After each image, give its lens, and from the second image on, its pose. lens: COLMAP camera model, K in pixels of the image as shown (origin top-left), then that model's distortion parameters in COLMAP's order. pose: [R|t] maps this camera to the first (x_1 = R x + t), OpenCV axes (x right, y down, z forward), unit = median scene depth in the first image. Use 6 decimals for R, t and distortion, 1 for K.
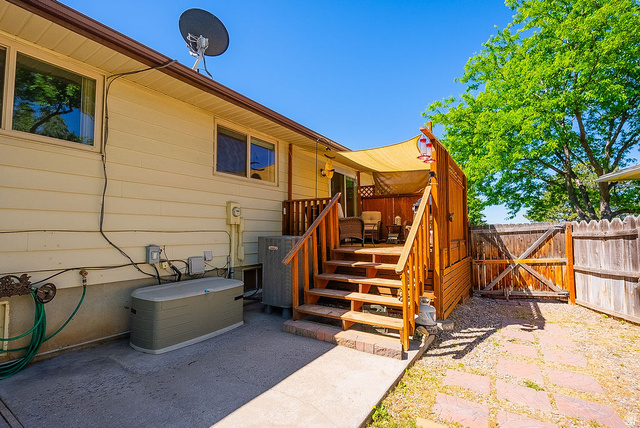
lens RADIAL K [[297.5, 0, 320.0], [0, 297.5, 214.0], [0, 0, 1]] dist [0.000433, -0.000085]
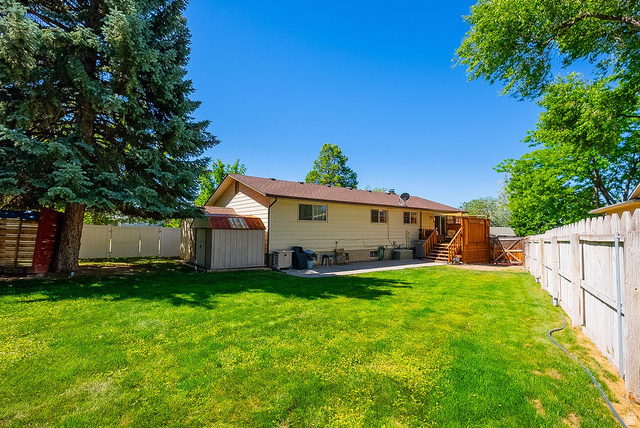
lens RADIAL K [[297.5, 0, 320.0], [0, 297.5, 214.0], [0, 0, 1]] dist [0.000433, -0.000085]
pose [[0.940904, 0.001933, -0.338667, -0.039204], [0.003651, 0.999868, 0.015849, -0.281615], [0.338653, -0.016149, 0.940773, -2.608679]]
